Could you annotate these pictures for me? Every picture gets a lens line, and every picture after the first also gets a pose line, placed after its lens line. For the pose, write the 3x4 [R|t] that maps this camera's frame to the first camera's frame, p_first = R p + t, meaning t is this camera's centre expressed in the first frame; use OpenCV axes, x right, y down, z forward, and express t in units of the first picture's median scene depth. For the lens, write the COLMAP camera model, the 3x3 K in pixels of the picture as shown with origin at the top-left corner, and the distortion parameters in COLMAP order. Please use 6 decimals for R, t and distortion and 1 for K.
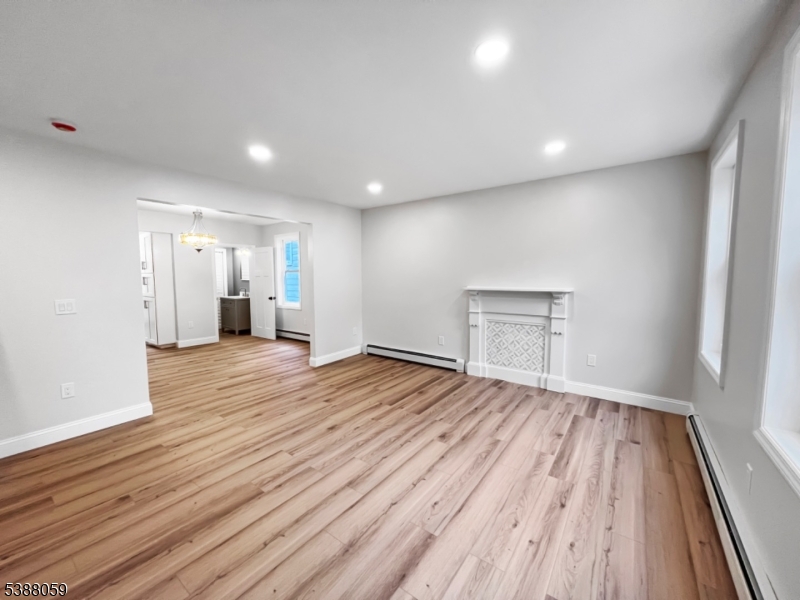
lens RADIAL K [[325.4, 0, 402.8], [0, 325.4, 298.0], [0, 0, 1]] dist [0.000562, 0.000599]
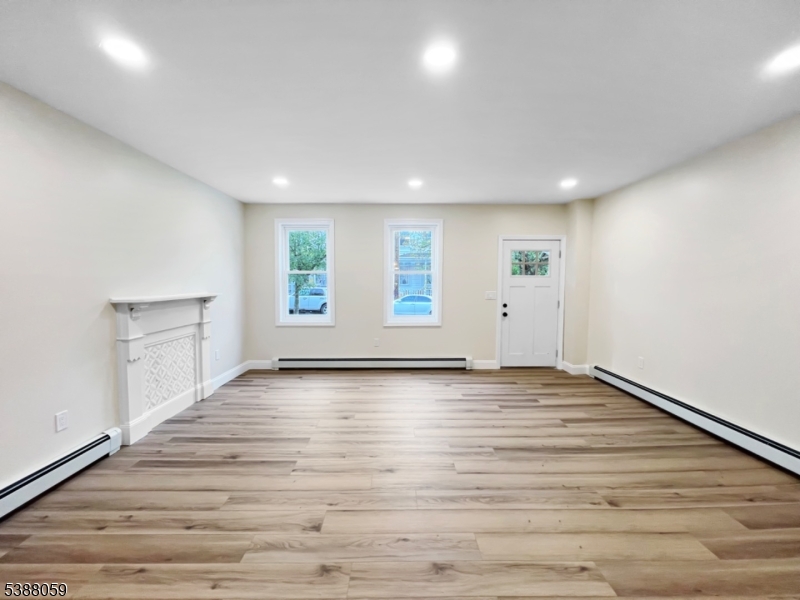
lens RADIAL K [[325.4, 0, 396.1], [0, 325.4, 303.0], [0, 0, 1]] dist [0.000562, 0.000599]
pose [[-0.601692, -0.053334, 0.796945, -0.637887], [0.053705, 0.992809, 0.106989, -0.069990], [-0.796921, 0.107175, -0.594501, 1.074684]]
